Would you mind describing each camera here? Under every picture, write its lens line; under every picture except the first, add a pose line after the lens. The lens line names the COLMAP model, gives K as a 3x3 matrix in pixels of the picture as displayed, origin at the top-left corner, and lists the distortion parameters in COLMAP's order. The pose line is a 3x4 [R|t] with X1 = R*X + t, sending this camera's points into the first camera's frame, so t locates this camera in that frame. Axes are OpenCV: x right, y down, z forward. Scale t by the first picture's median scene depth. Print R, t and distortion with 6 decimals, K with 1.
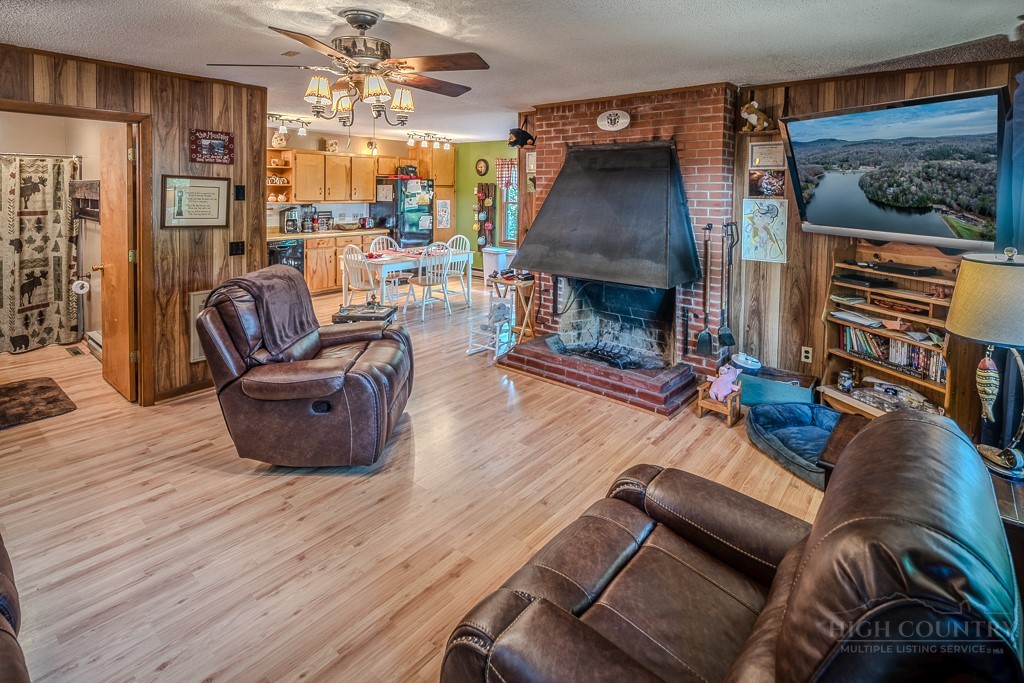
lens RADIAL K [[516.6, 0, 517.0], [0, 516.6, 205.3], [0, 0, 1]] dist [-0.003788, -0.000502]
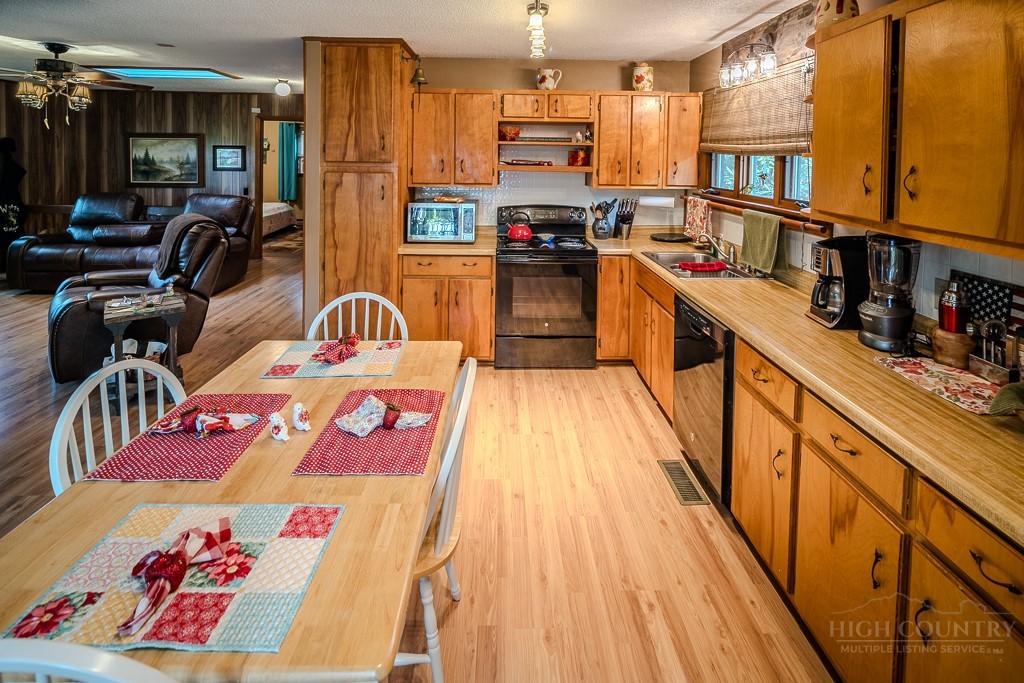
lens RADIAL K [[501.8, 0, 505.3], [0, 501.8, 170.6], [0, 0, 1]] dist [0.014040, -0.008037]
pose [[-0.756334, -0.005504, -0.654162, -0.171472], [-0.046249, 0.997912, 0.045077, -0.052994], [0.652548, 0.064348, -0.755010, 1.648112]]
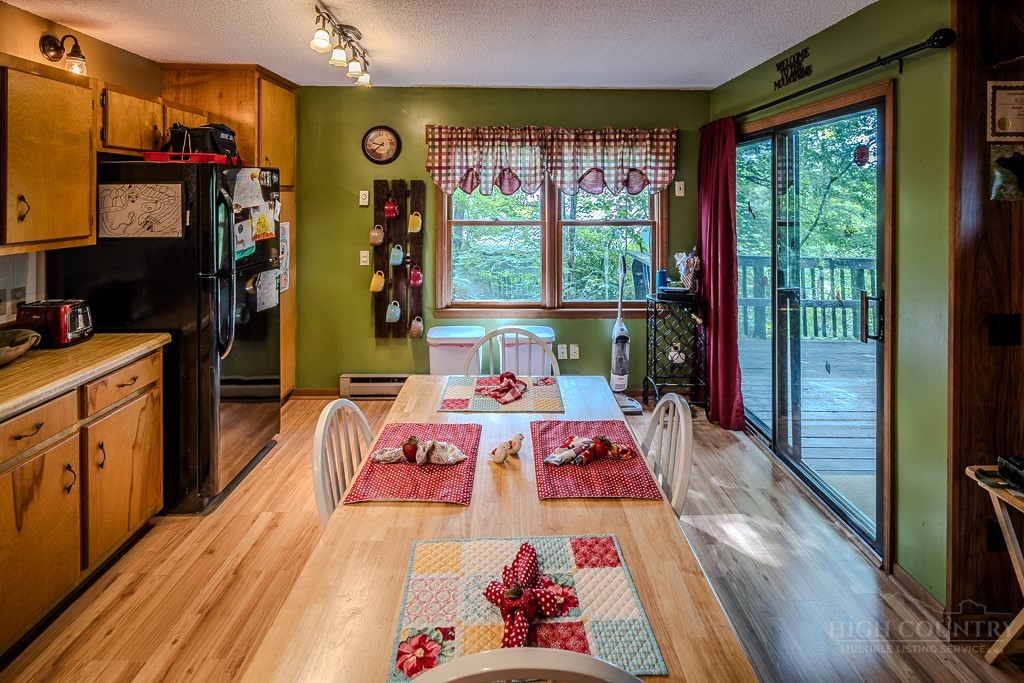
lens RADIAL K [[512.2, 0, 524.3], [0, 512.2, 194.0], [0, 0, 1]] dist [0.002289, -0.000270]
pose [[0.758244, -0.010364, 0.651888, -0.477067], [0.028280, 0.999455, -0.017005, -0.037253], [-0.651357, 0.031329, 0.758124, 1.078564]]
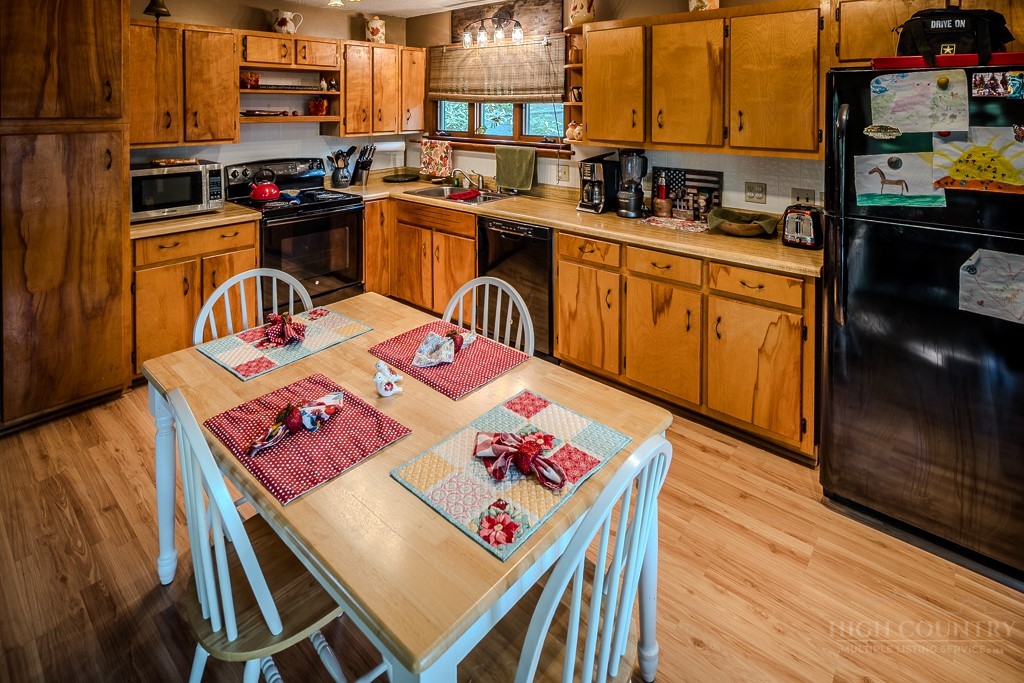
lens RADIAL K [[532.1, 0, 517.4], [0, 532.1, 111.1], [0, 0, 1]] dist [0.000579, -0.000486]
pose [[-0.025538, -0.001305, -0.999673, 0.044970], [-0.034903, 0.999391, -0.000413, -0.045809], [0.999064, 0.034881, -0.025568, 1.426374]]
